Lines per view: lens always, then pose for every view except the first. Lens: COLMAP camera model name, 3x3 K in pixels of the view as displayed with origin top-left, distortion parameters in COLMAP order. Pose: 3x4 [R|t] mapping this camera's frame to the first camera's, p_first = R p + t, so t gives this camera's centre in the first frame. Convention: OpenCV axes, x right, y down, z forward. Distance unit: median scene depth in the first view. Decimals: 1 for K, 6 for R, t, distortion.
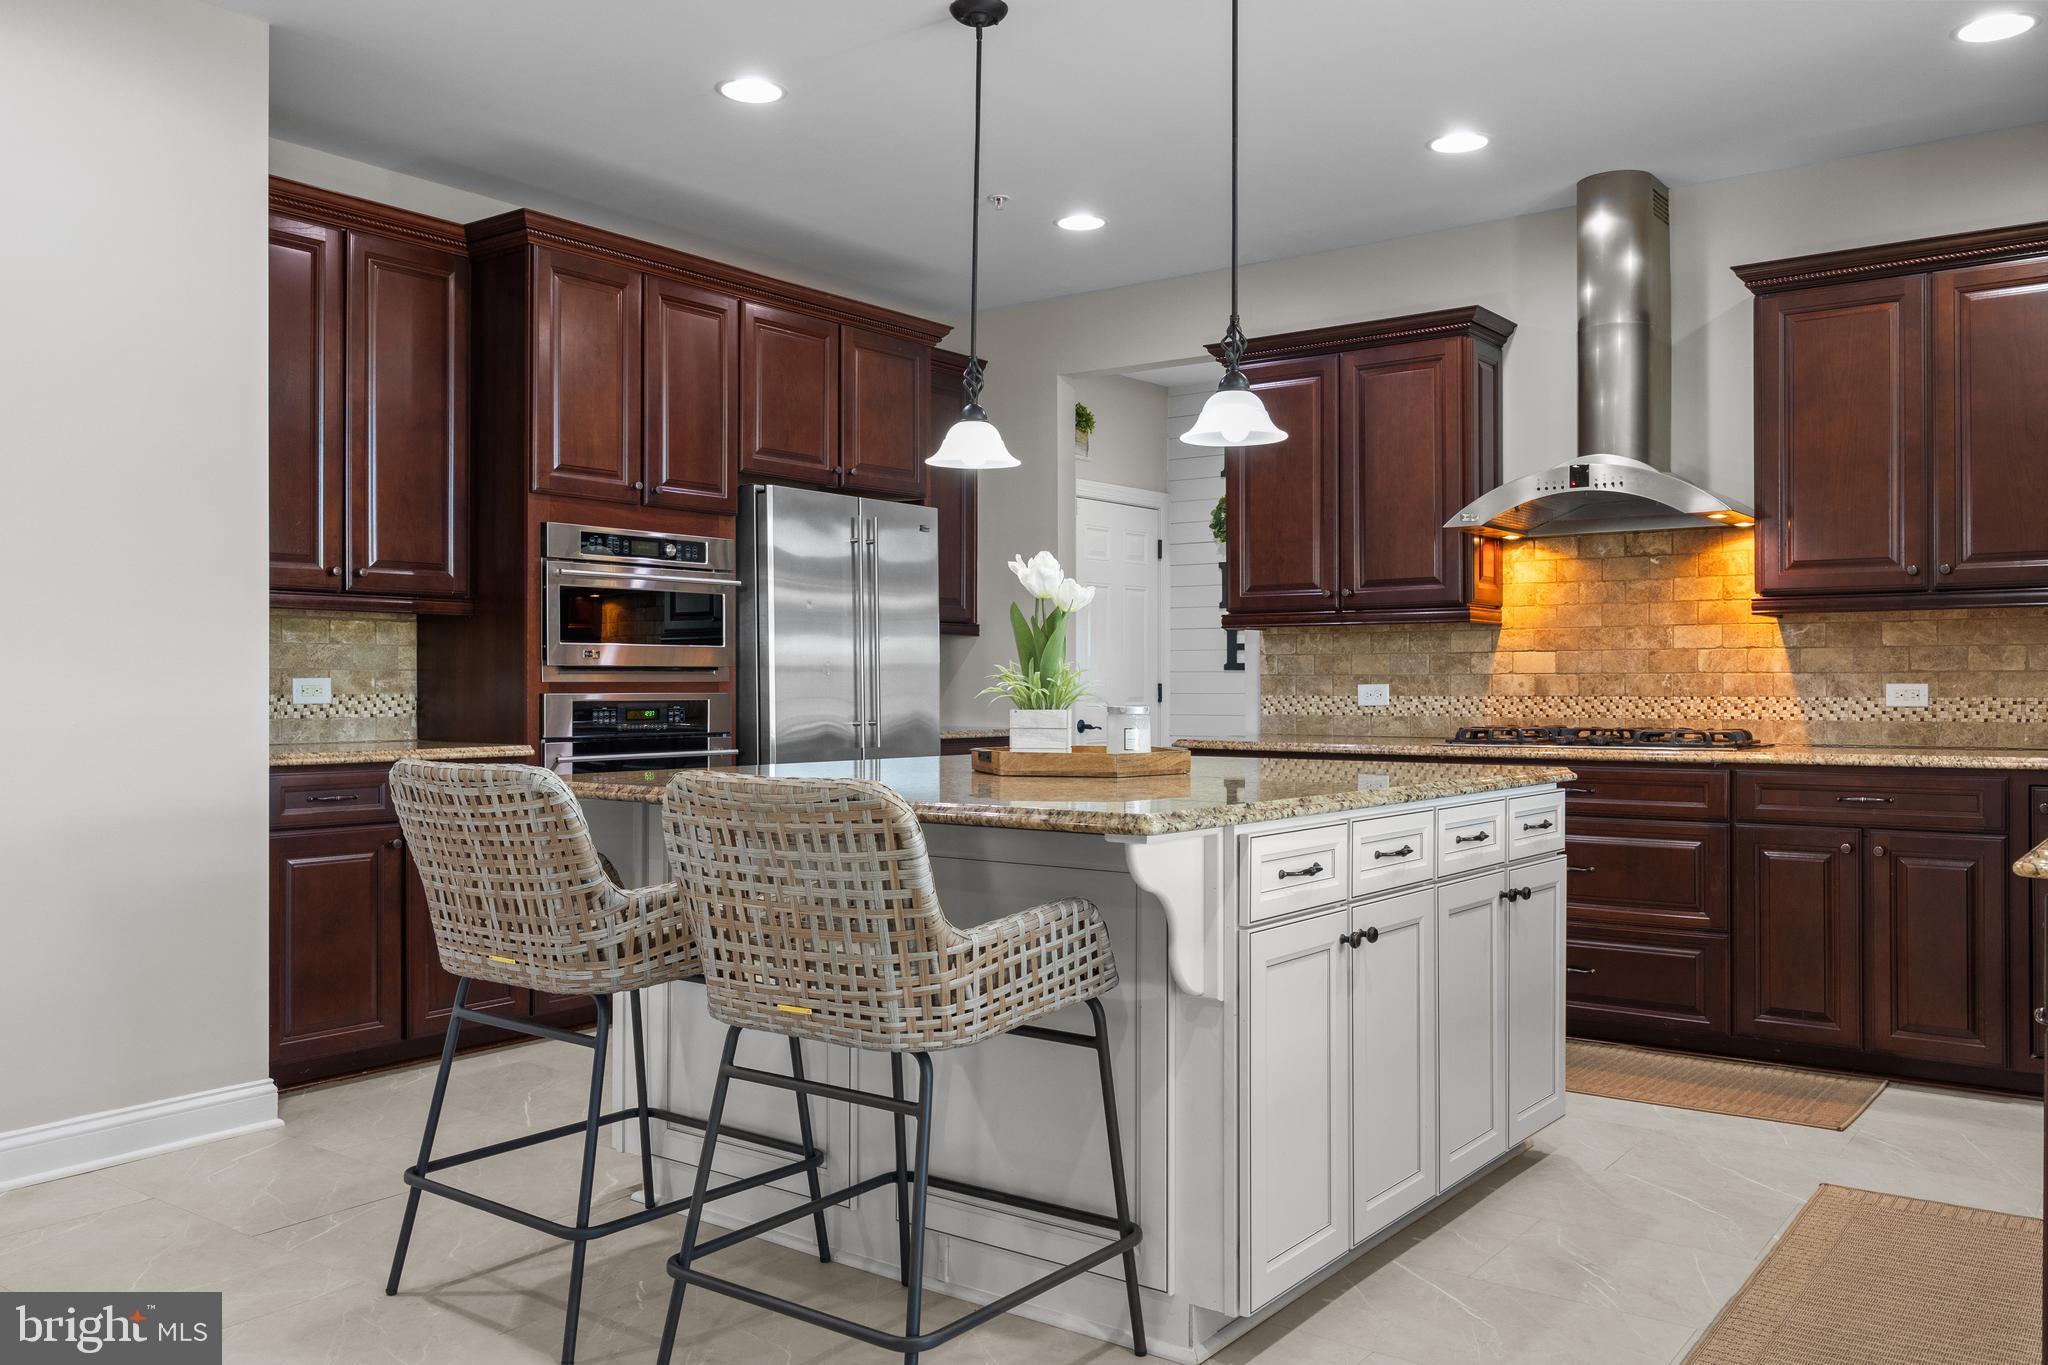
lens RADIAL K [[1588.4, 0, 1013.0], [0, 1588.4, 681.0], [0, 0, 1]] dist [-0.001575, -0.015771]
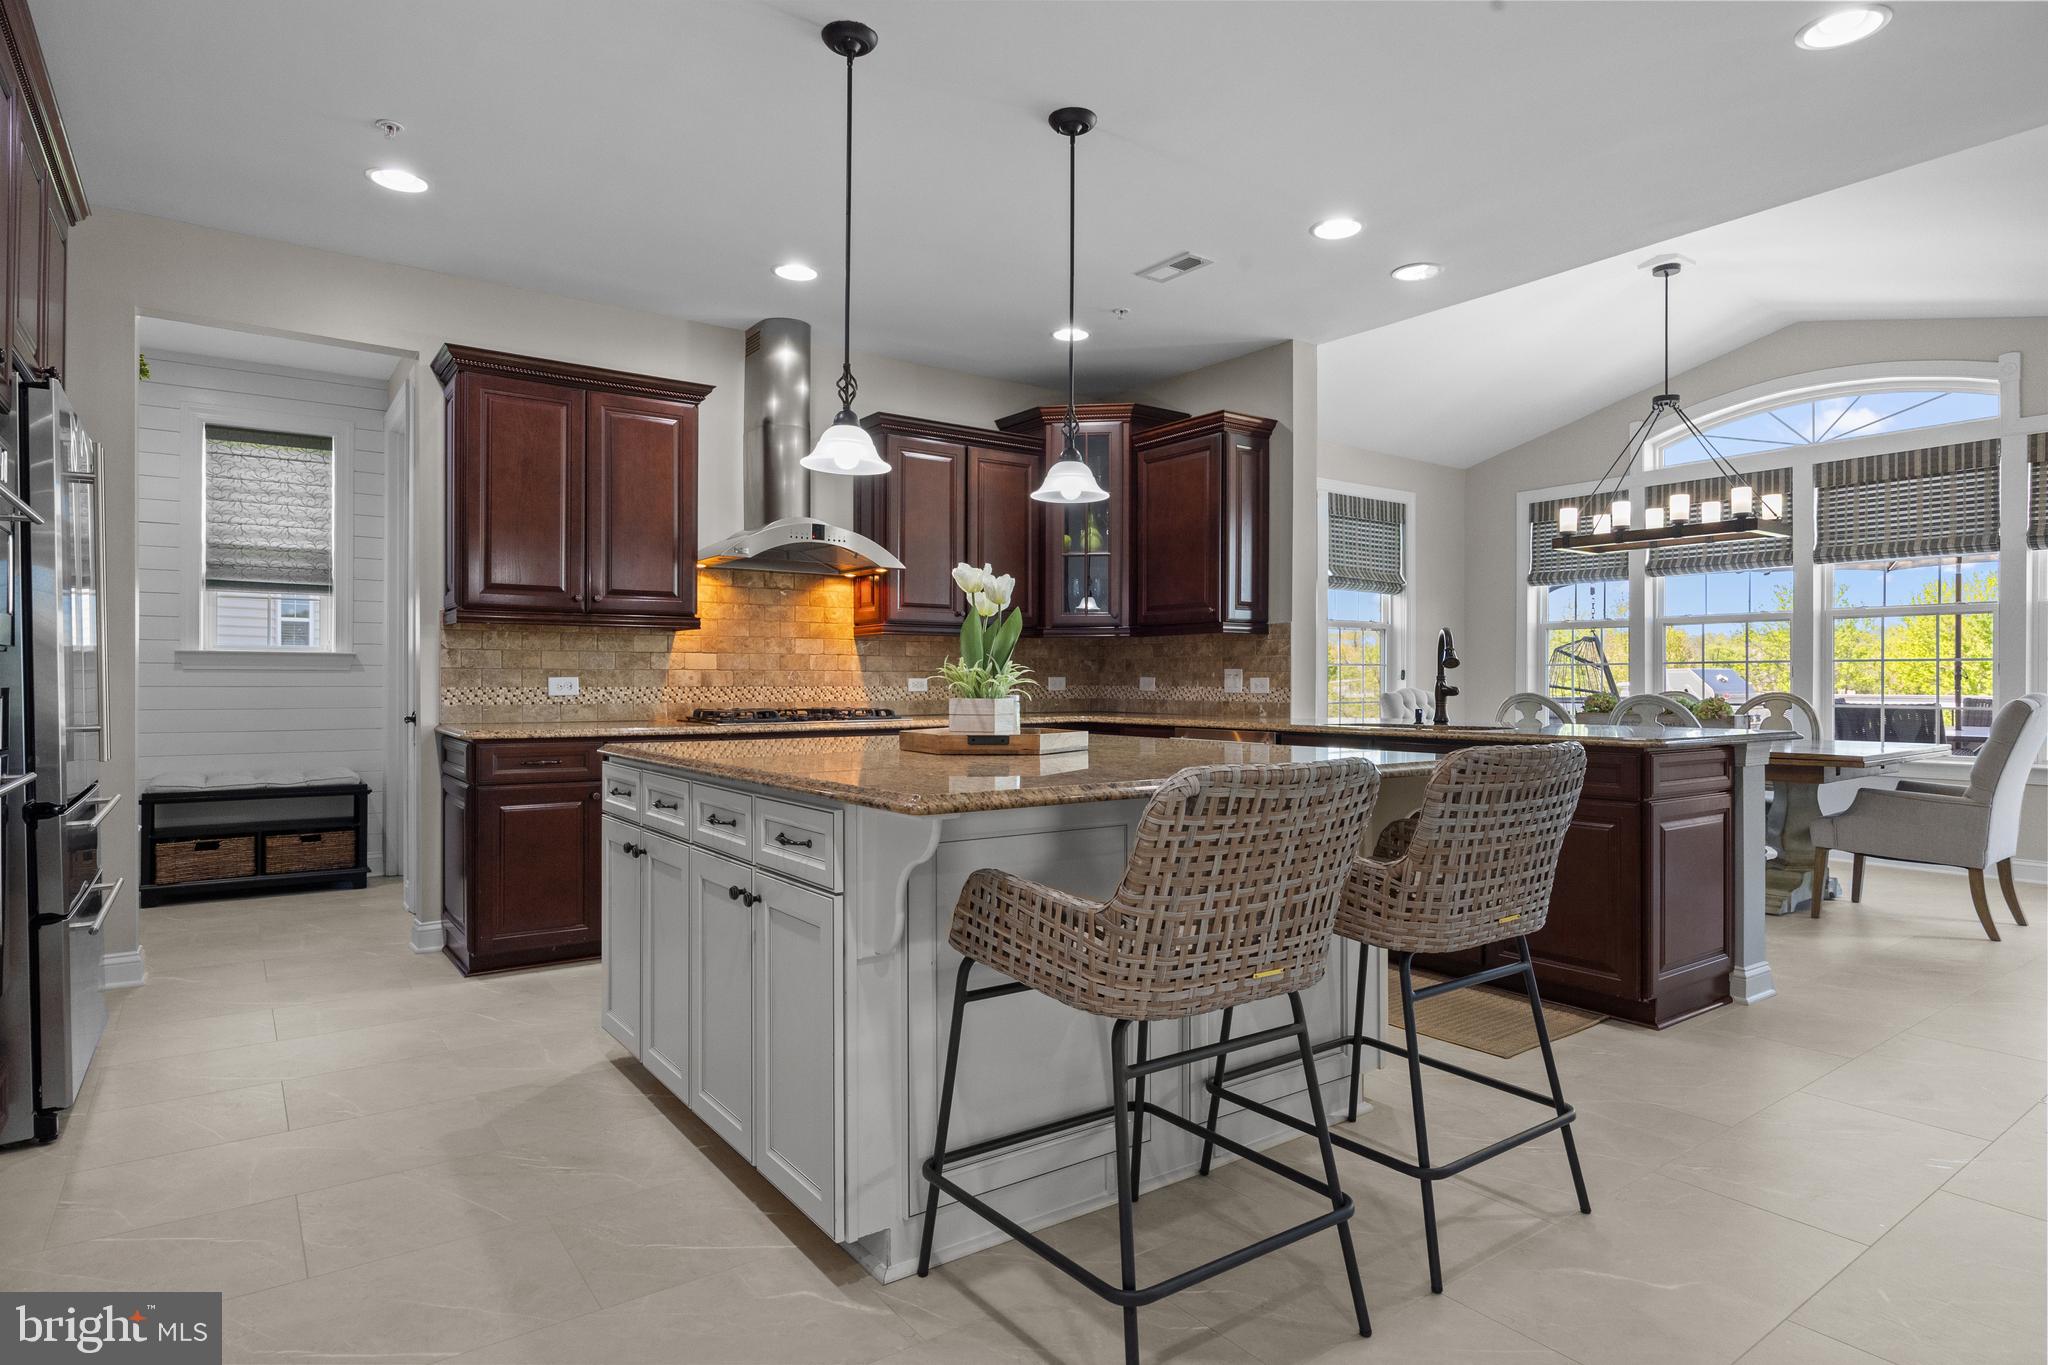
lens RADIAL K [[1127.6, 0, 1026.9], [0, 1127.6, 685.6], [0, 0, 1]] dist [0.012802, -0.001672]
pose [[0.292188, -0.011520, 0.956292, -0.525654], [-0.011855, 0.999807, 0.015667, -0.009932], [-0.956287, -0.015915, 0.291995, 0.493361]]
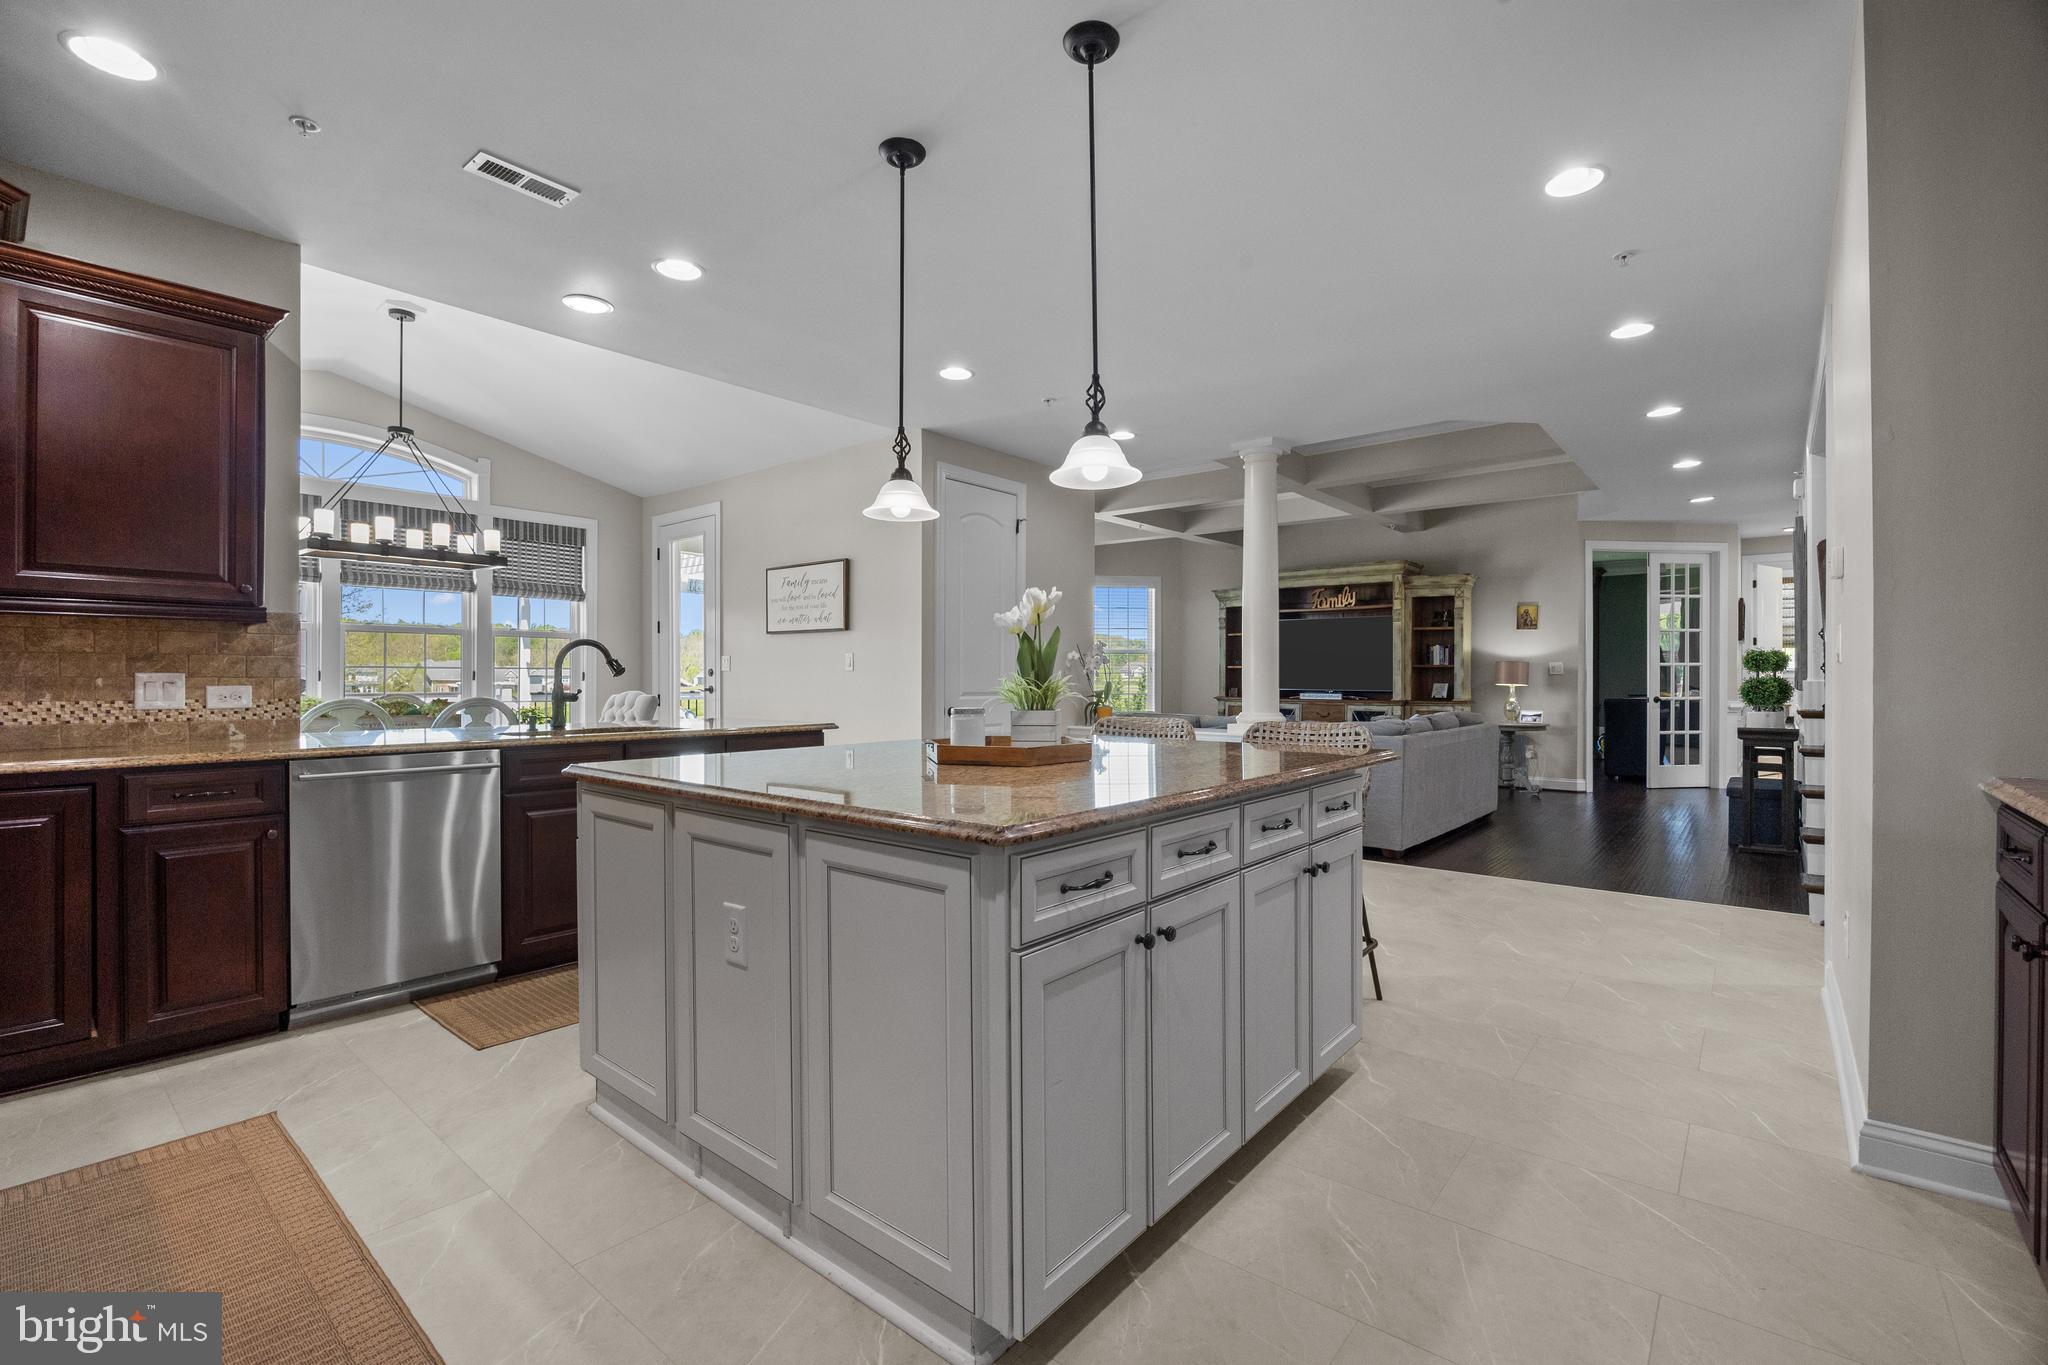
lens RADIAL K [[913.7, 0, 1038.1], [0, 913.7, 681.3], [0, 0, 1]] dist [-0.001906, -0.000601]
pose [[-0.999774, -0.007436, 0.019892, 0.007647], [-0.007634, 0.999922, -0.009883, -0.004464], [-0.019817, -0.010032, -0.999753, 1.194408]]
